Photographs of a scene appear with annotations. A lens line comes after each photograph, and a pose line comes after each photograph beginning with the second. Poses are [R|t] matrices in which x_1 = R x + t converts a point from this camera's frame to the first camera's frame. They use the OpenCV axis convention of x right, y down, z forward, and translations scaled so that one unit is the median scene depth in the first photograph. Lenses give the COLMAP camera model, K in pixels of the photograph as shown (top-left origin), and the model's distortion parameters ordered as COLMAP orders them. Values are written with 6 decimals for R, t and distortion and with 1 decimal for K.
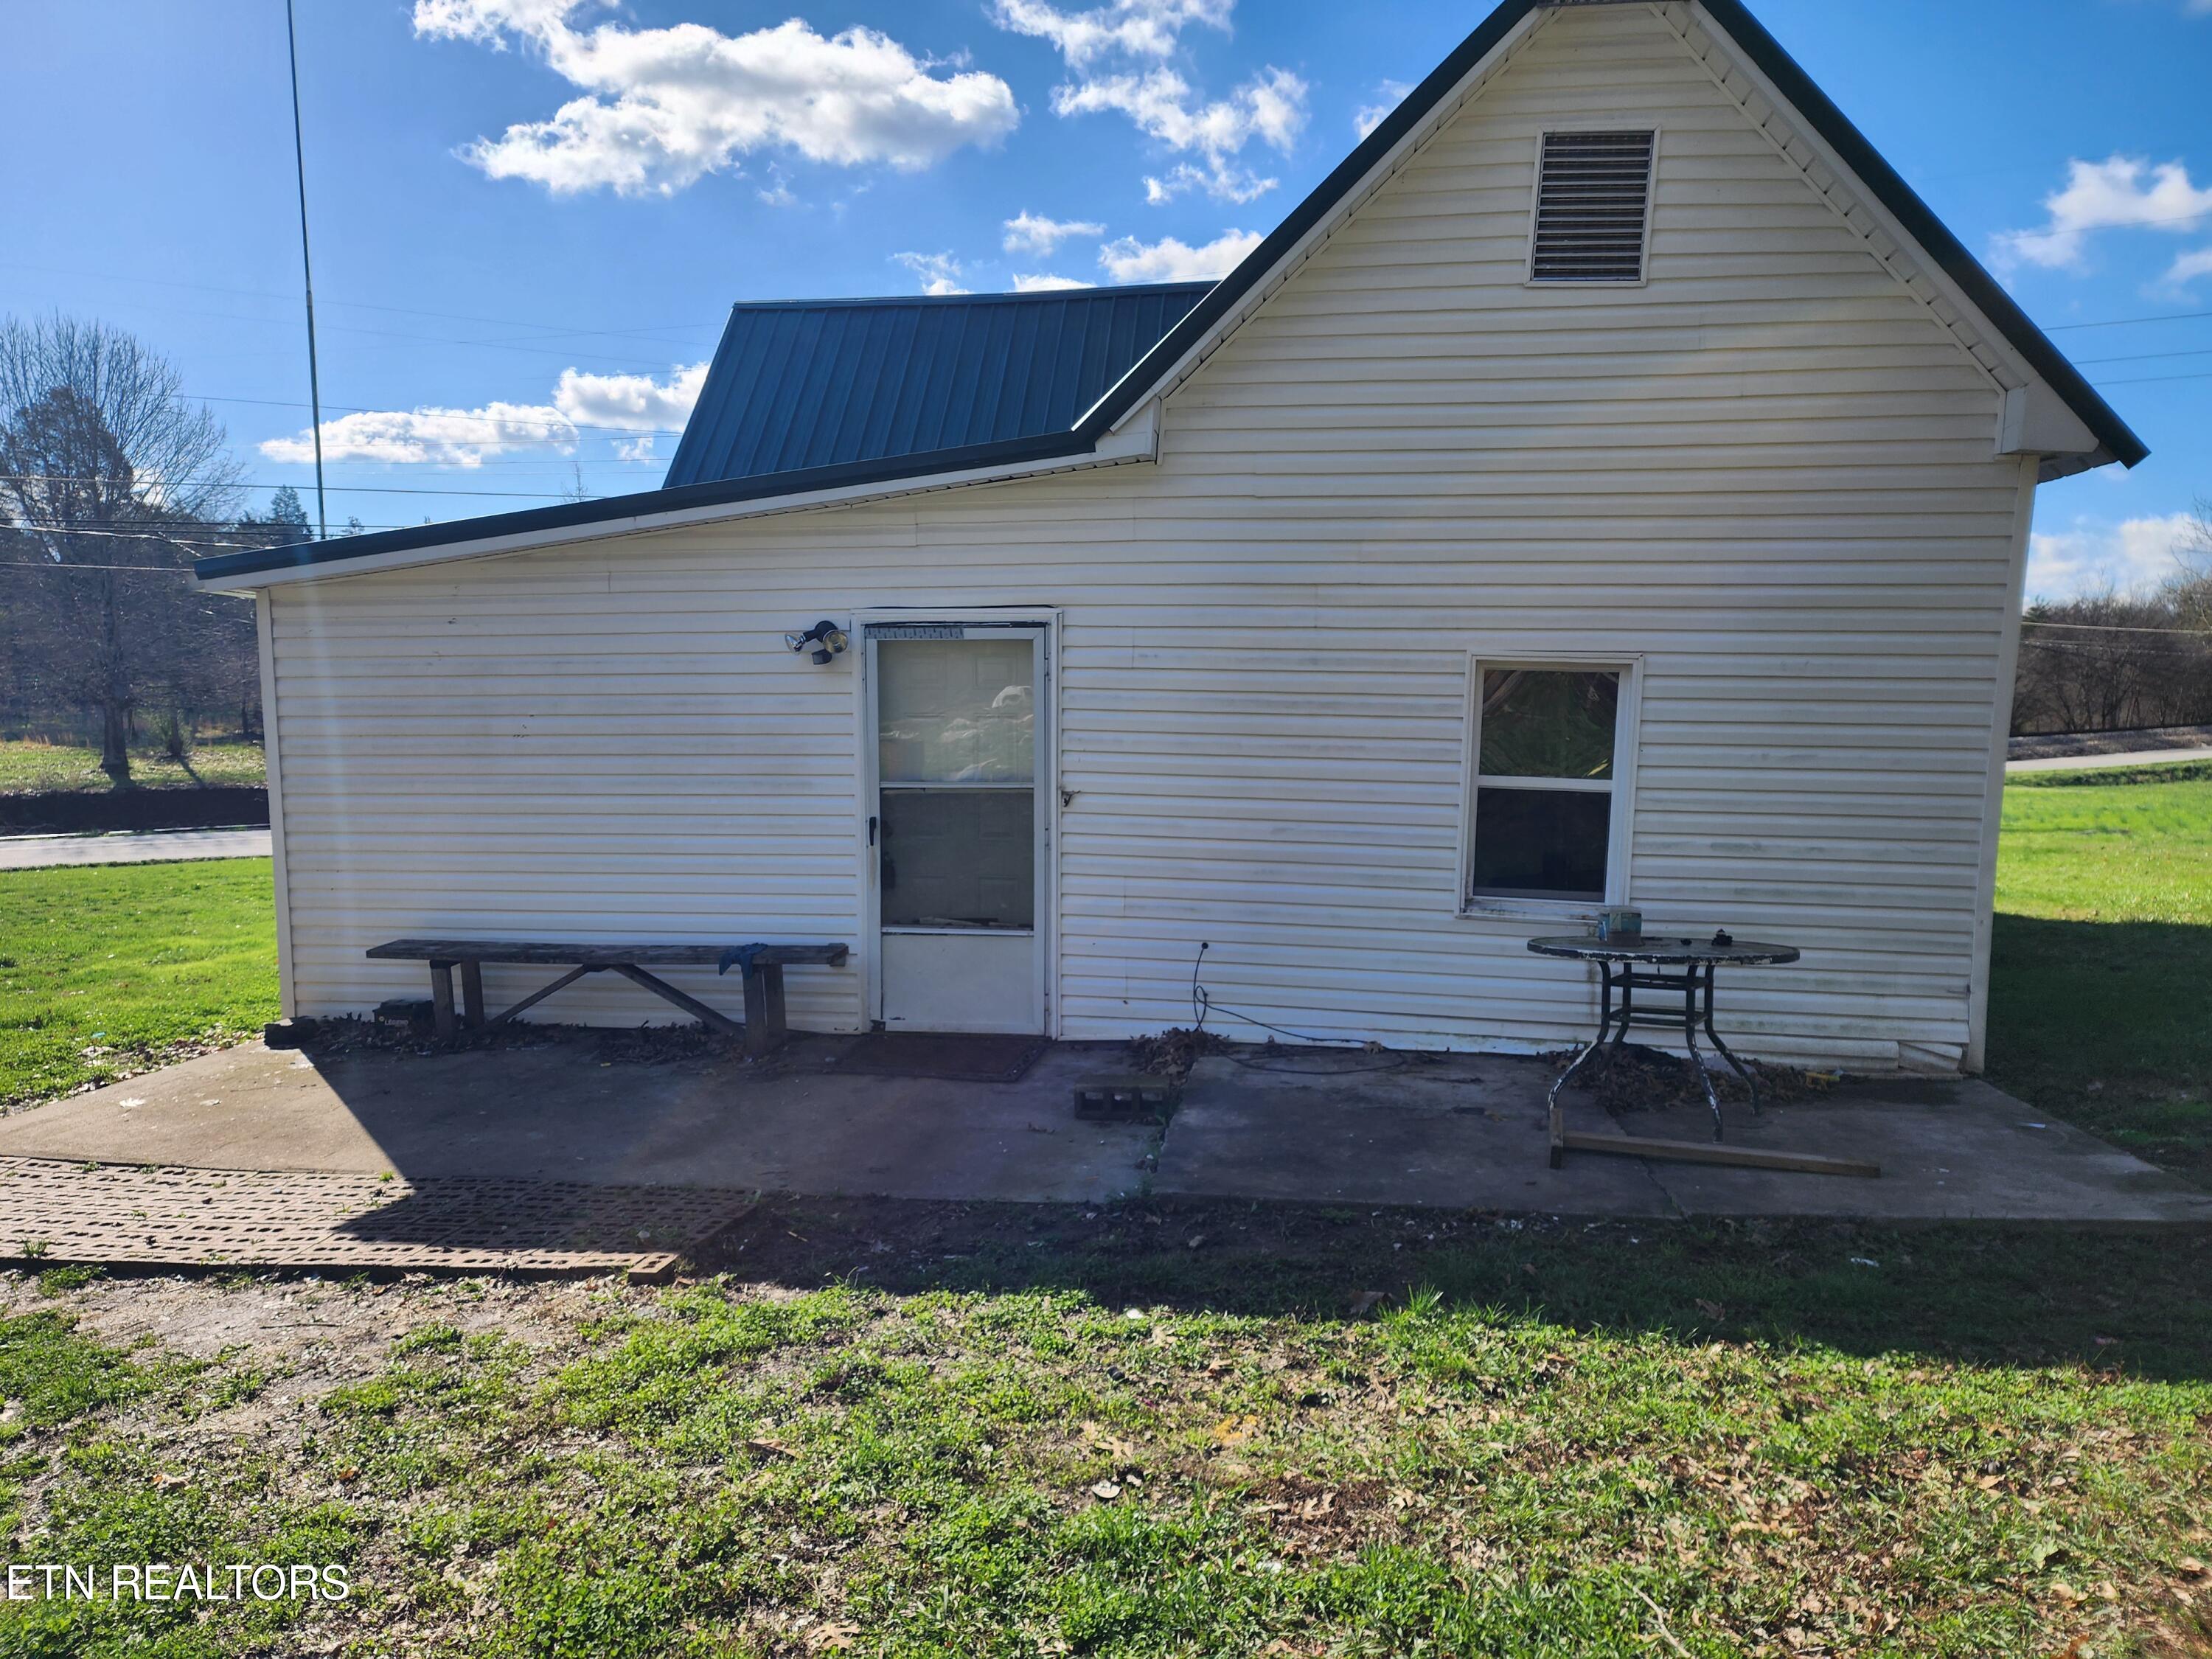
lens RADIAL K [[1474.1, 0, 1104.6], [0, 1474.1, 827.1], [0, 0, 1]] dist [0.069822, -0.059563]
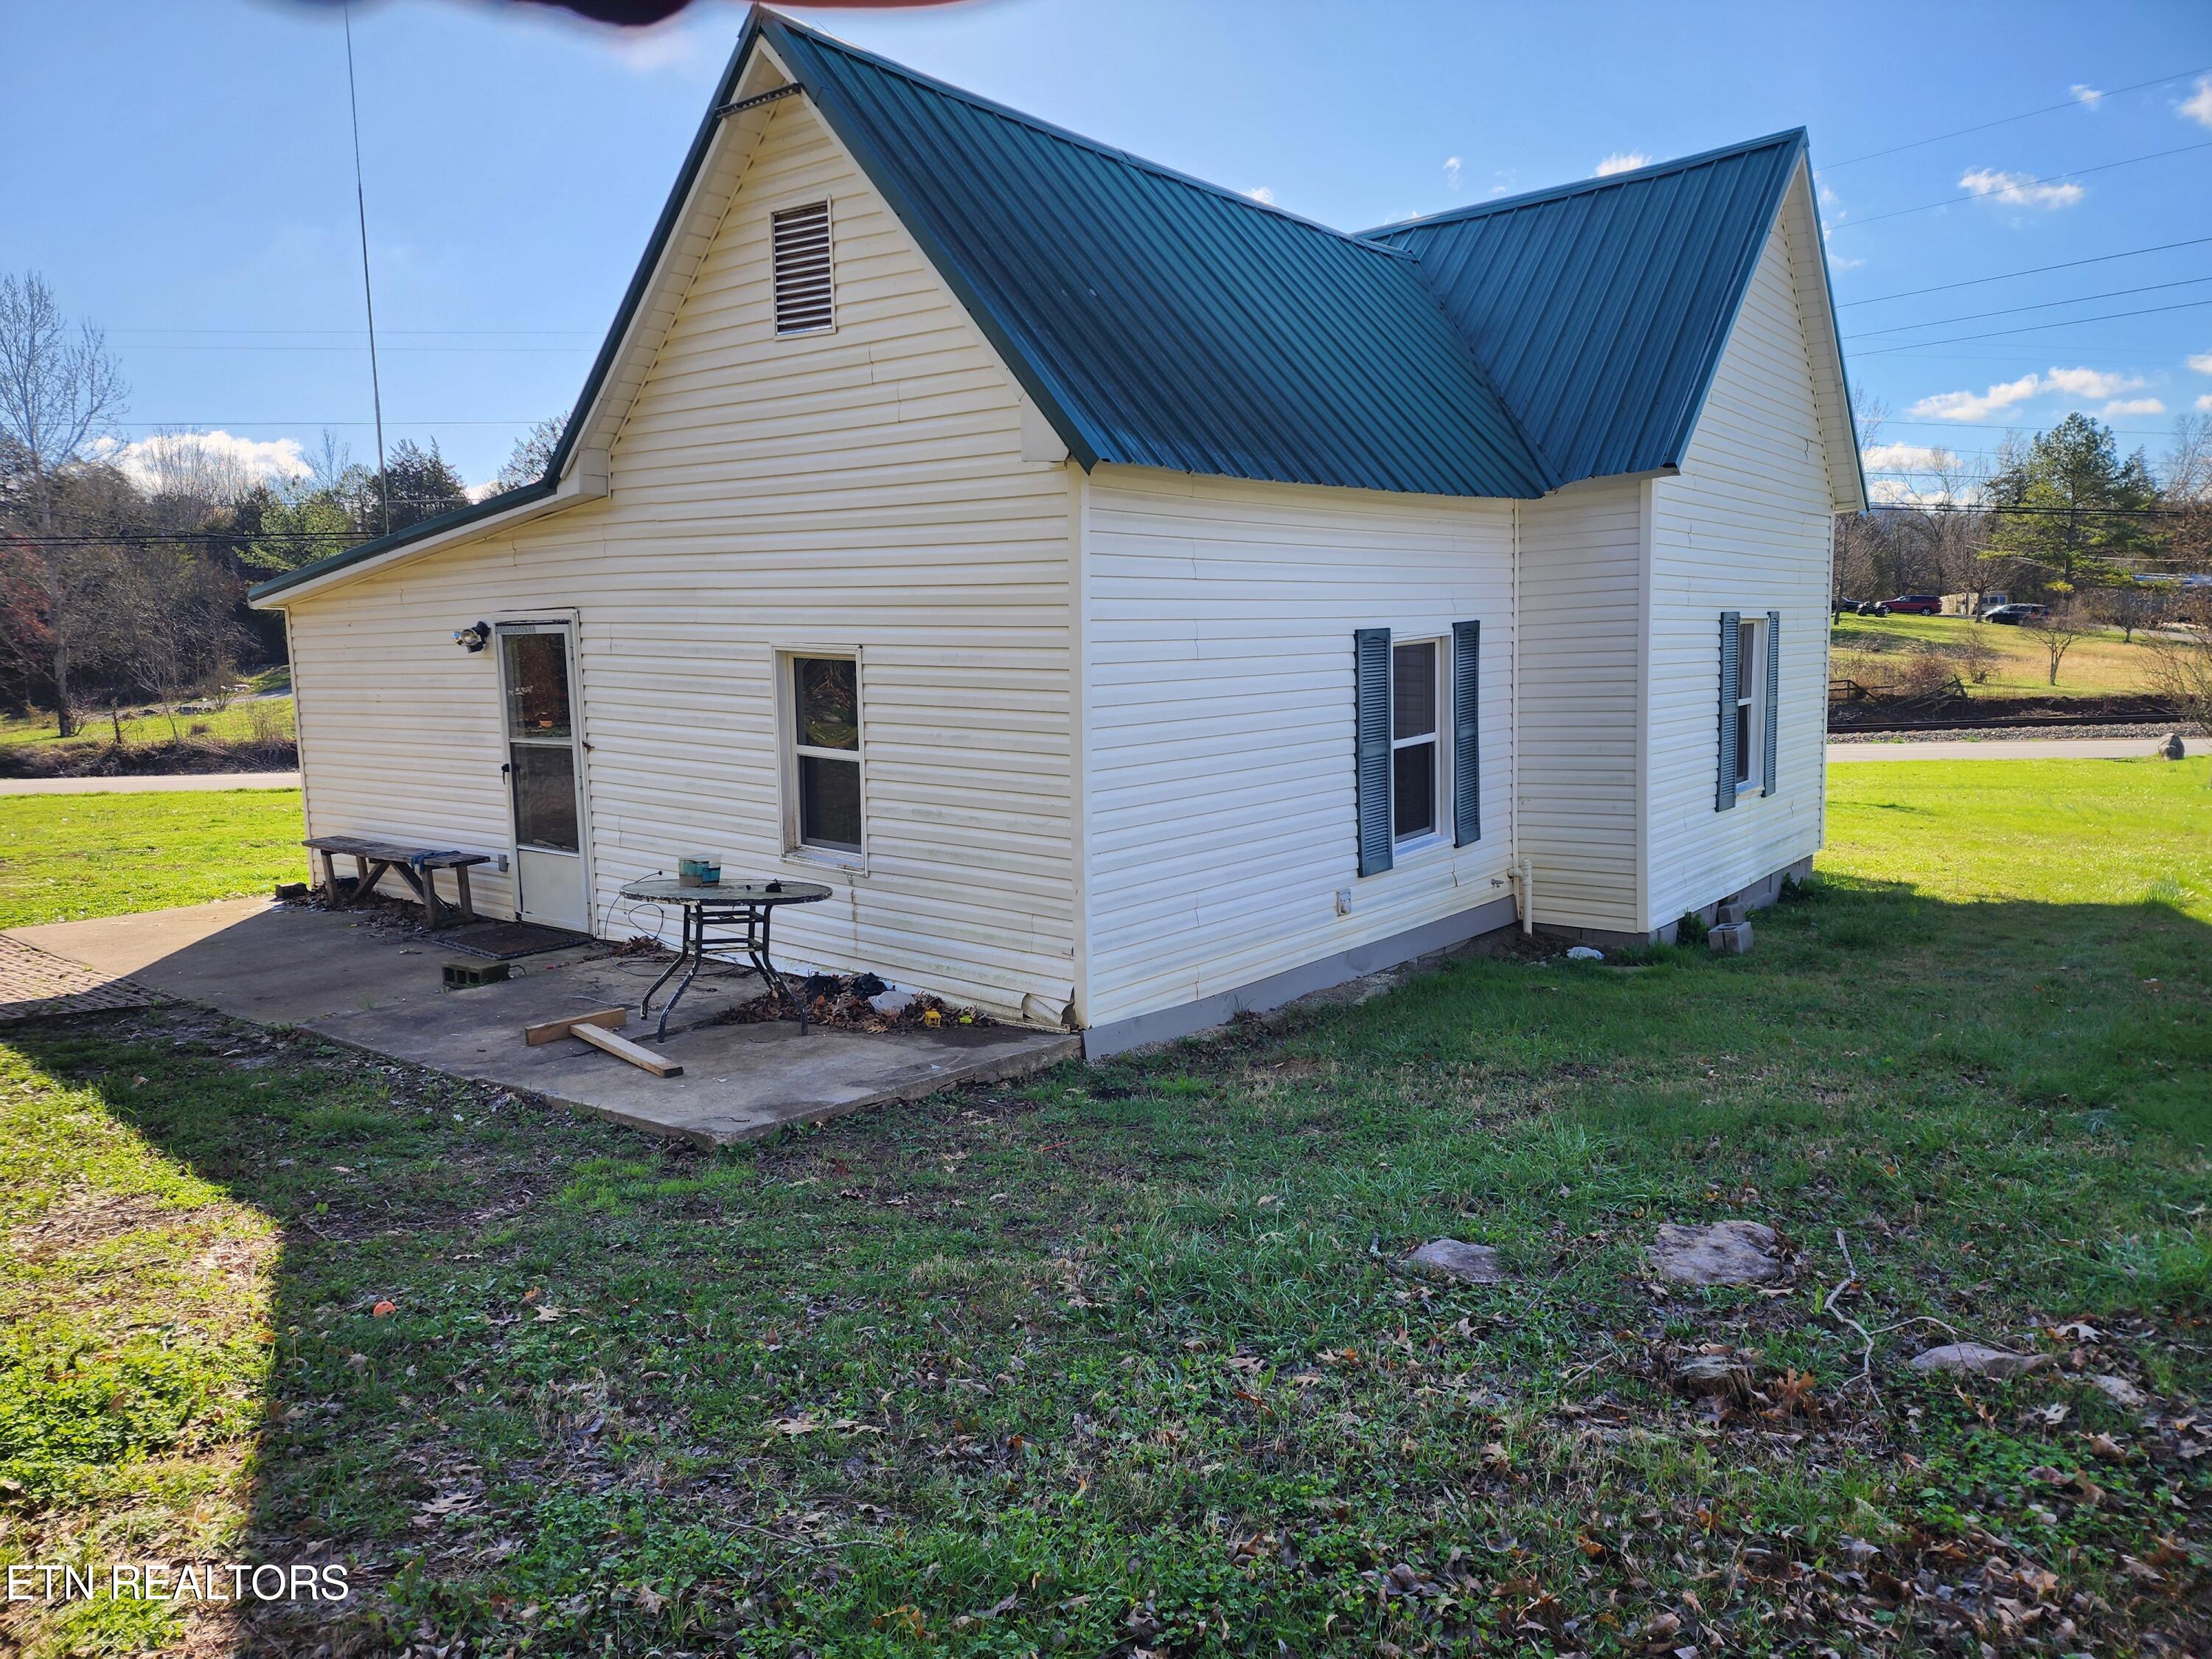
lens RADIAL K [[1474.1, 0, 1159.2], [0, 1474.1, 826.3], [0, 0, 1]] dist [0.069822, -0.059563]
pose [[0.872527, 0.052248, -0.485765, 1.122492], [-0.037305, 0.998487, 0.040388, -0.028770], [0.487140, -0.017118, 0.873156, 0.089211]]
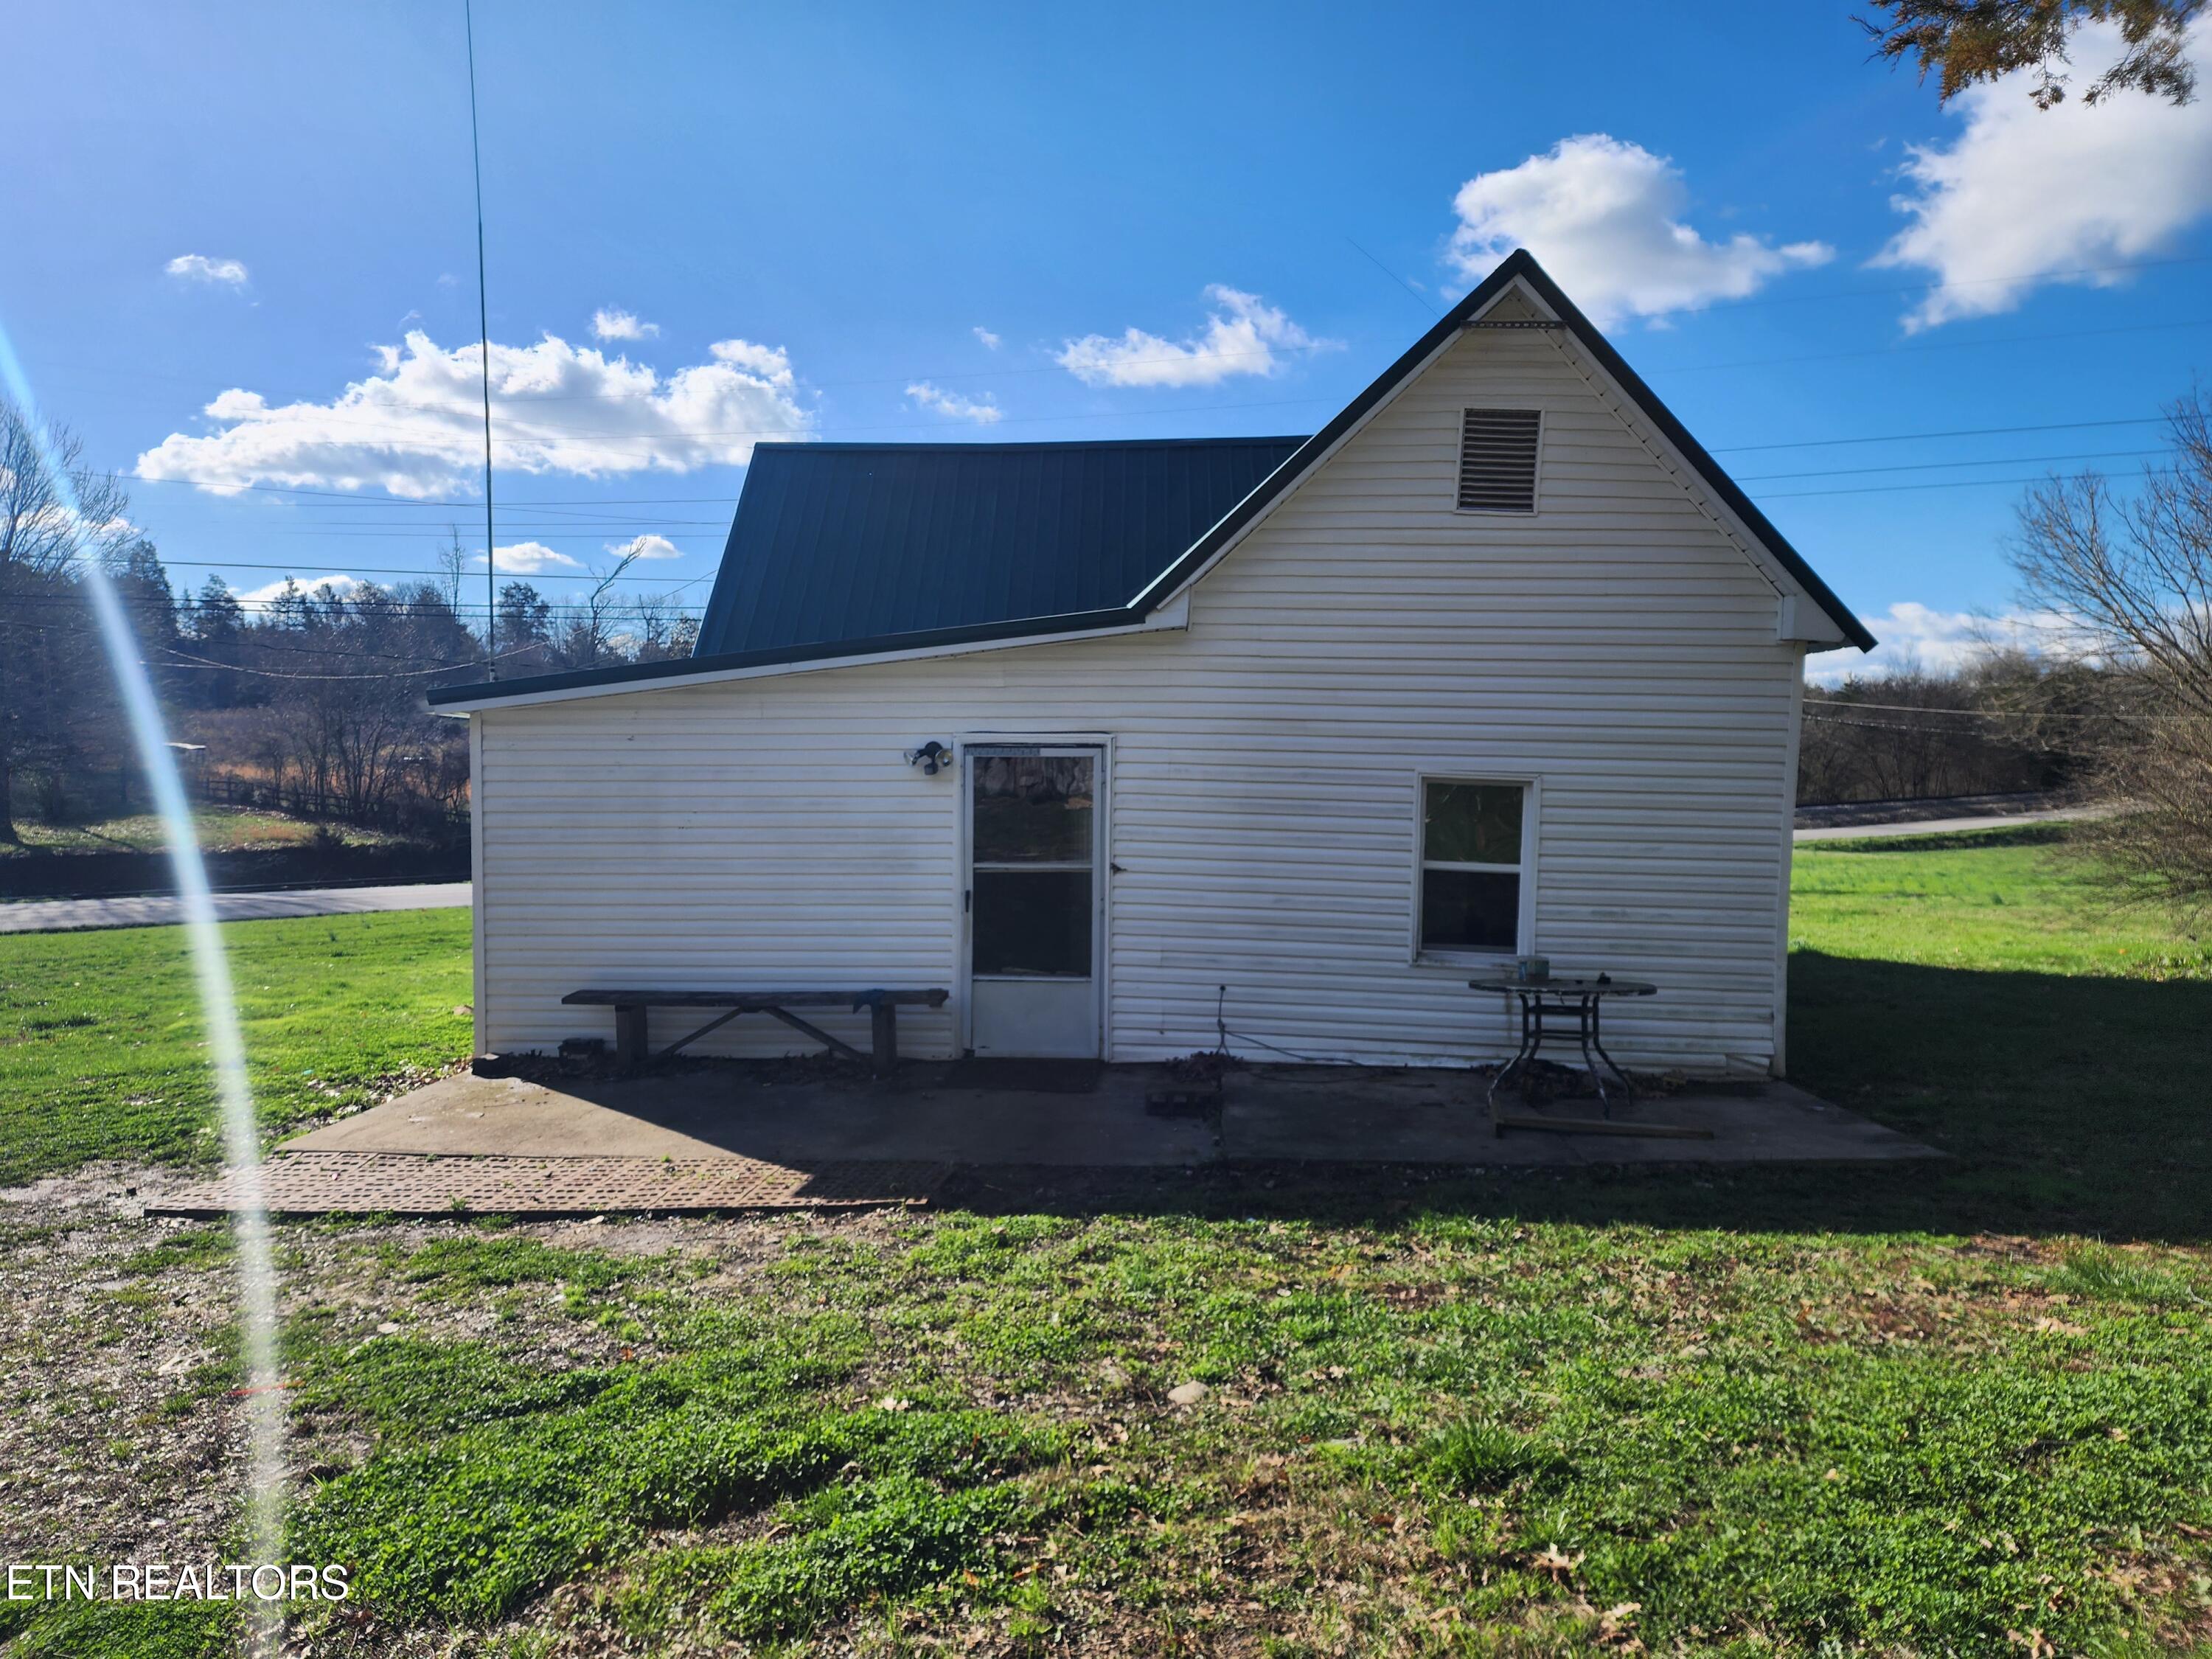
lens RADIAL K [[1474.1, 0, 1097.1], [0, 1474.1, 787.6], [0, 0, 1]] dist [0.069822, -0.059563]
pose [[0.996484, 0.004410, 0.083669, -0.161776], [0.001214, 0.997749, -0.067046, -0.011227], [-0.083776, 0.066912, 0.994236, -0.329920]]
